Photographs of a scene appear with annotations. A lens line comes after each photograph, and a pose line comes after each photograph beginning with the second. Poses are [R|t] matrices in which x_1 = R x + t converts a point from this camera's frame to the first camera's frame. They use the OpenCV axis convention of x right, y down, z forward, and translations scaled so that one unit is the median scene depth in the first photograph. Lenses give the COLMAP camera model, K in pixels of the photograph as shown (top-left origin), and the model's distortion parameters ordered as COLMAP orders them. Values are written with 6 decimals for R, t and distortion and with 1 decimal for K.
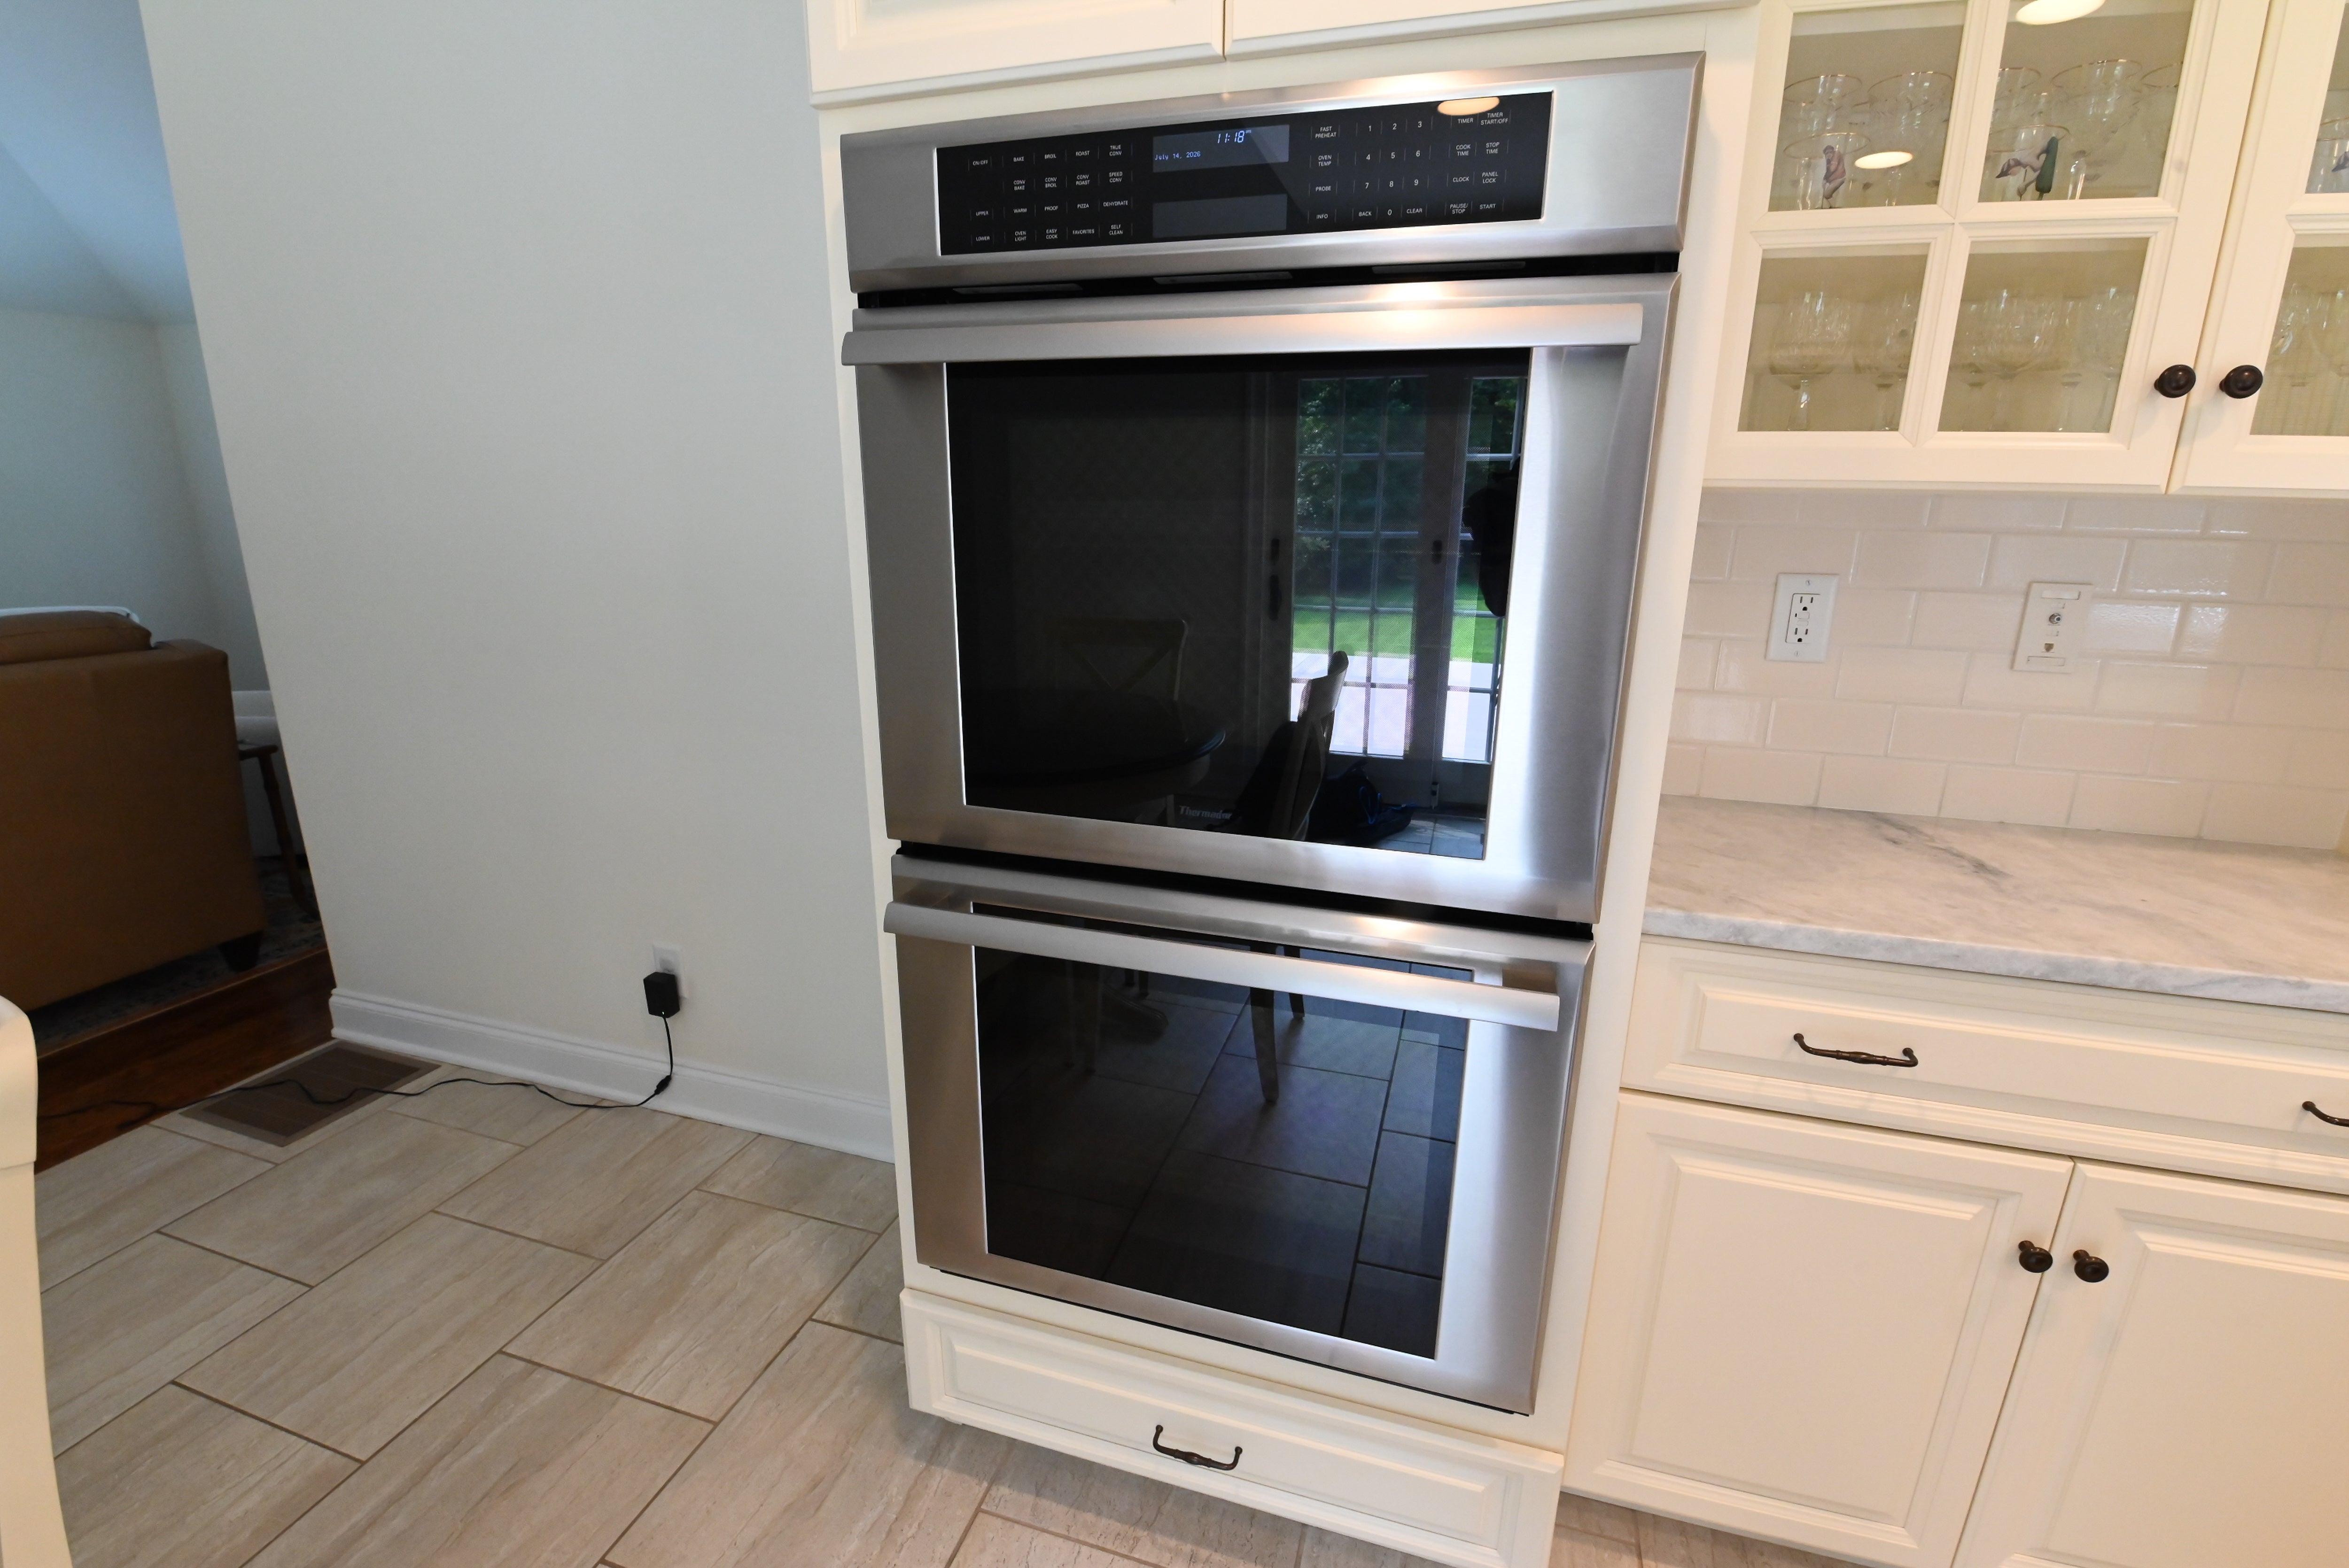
lens RADIAL K [[1013.9, 0, 1189.4], [0, 1013.9, 782.4], [0, 0, 1]] dist [-0.005502, -0.009723]
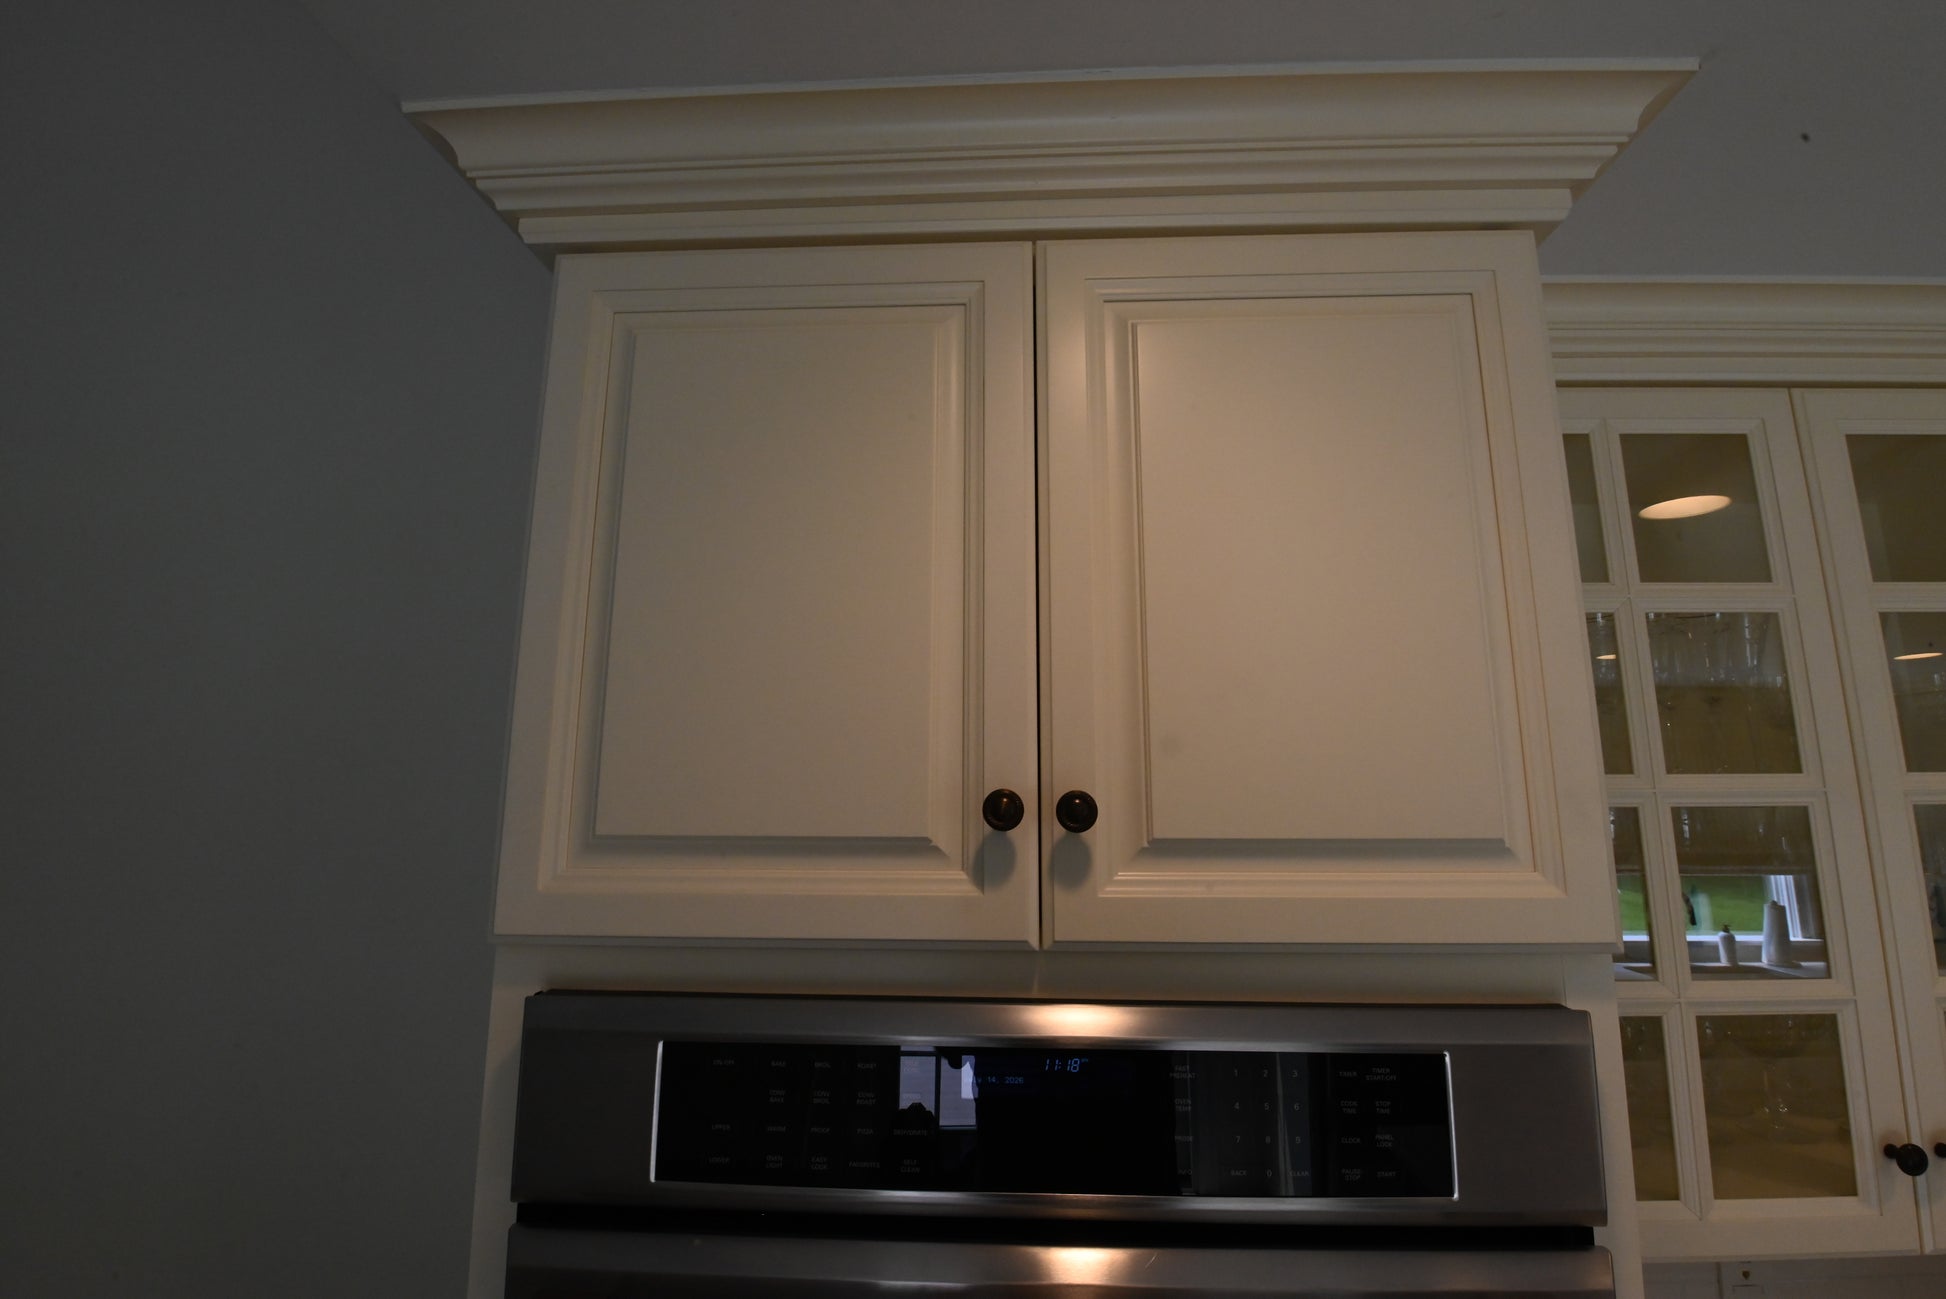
lens RADIAL K [[833.9, 0, 985.3], [0, 833.9, 643.5], [0, 0, 1]] dist [-0.006673, -0.008335]
pose [[0.968094, 0.033815, 0.248294, -0.156916], [0.073037, 0.909756, -0.408668, -0.542392], [-0.239707, 0.413764, 0.878260, 0.230405]]
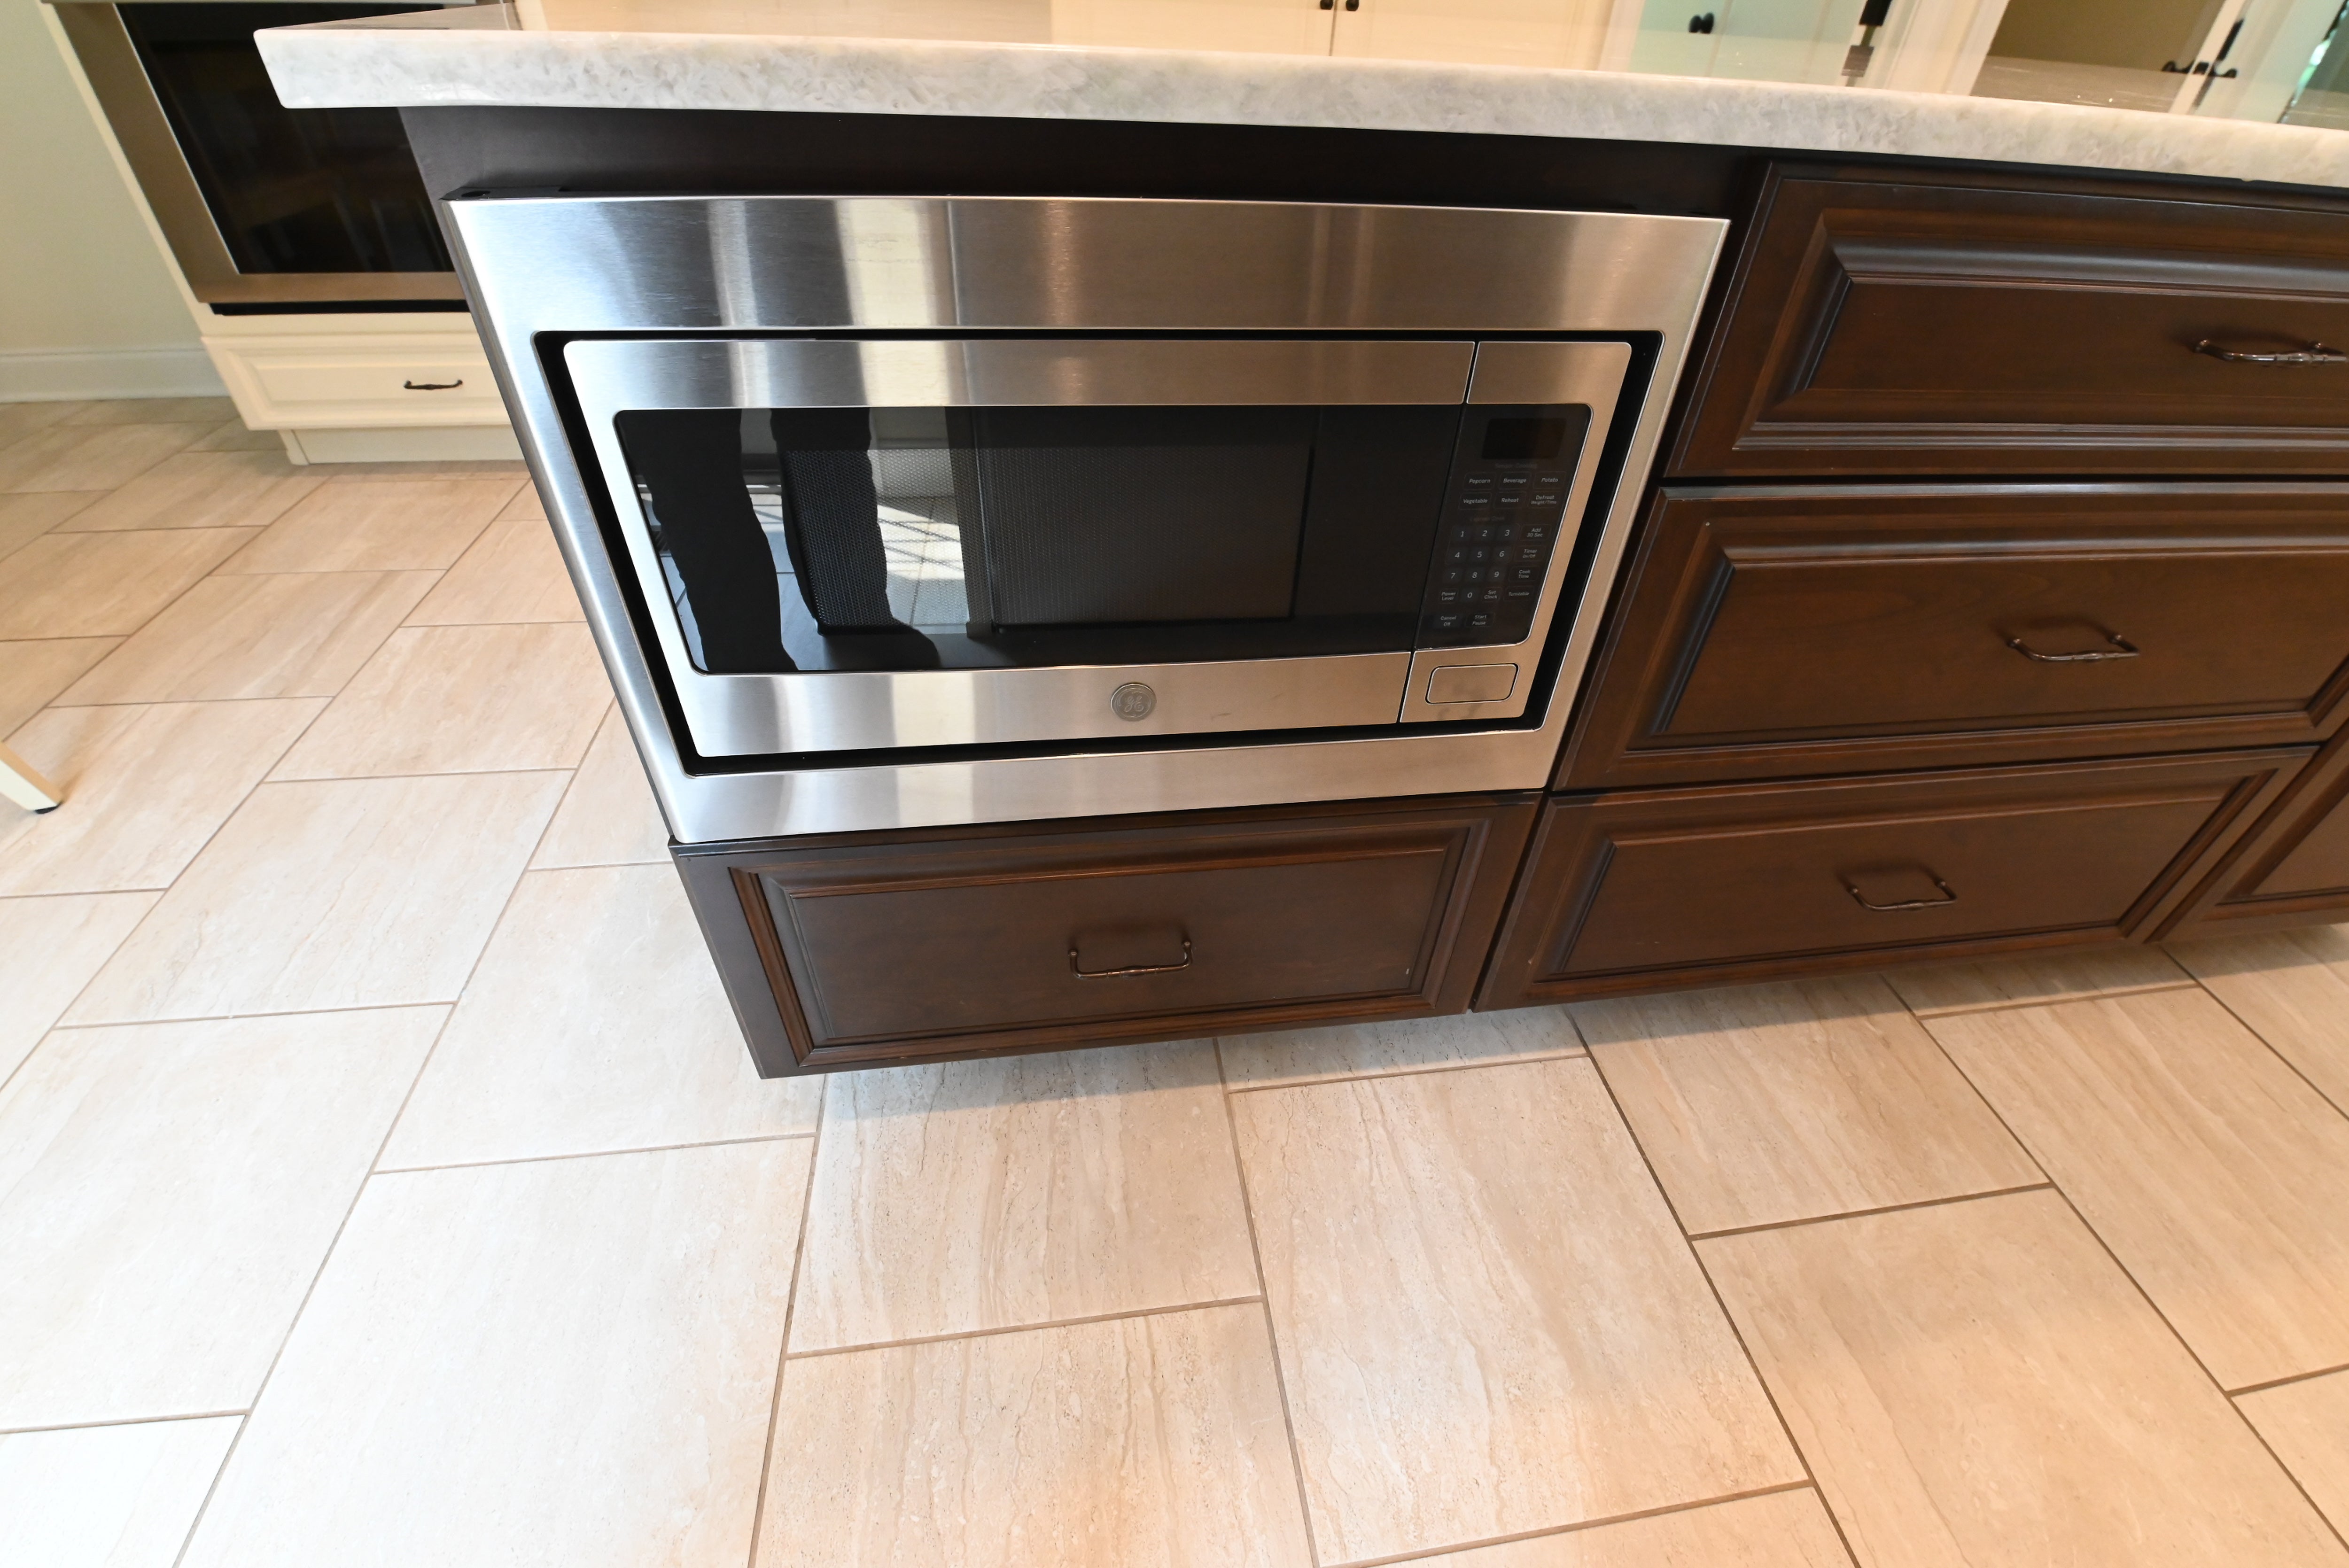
lens RADIAL K [[1006.5, 0, 1189.3], [0, 1006.5, 776.8], [0, 0, 1]] dist [-0.006673, -0.008335]
pose [[0.908925, -0.244594, 0.337682, 0.507093], [0.084058, 0.900729, 0.426171, 0.744411], [-0.408399, -0.358972, 0.839255, -1.370139]]
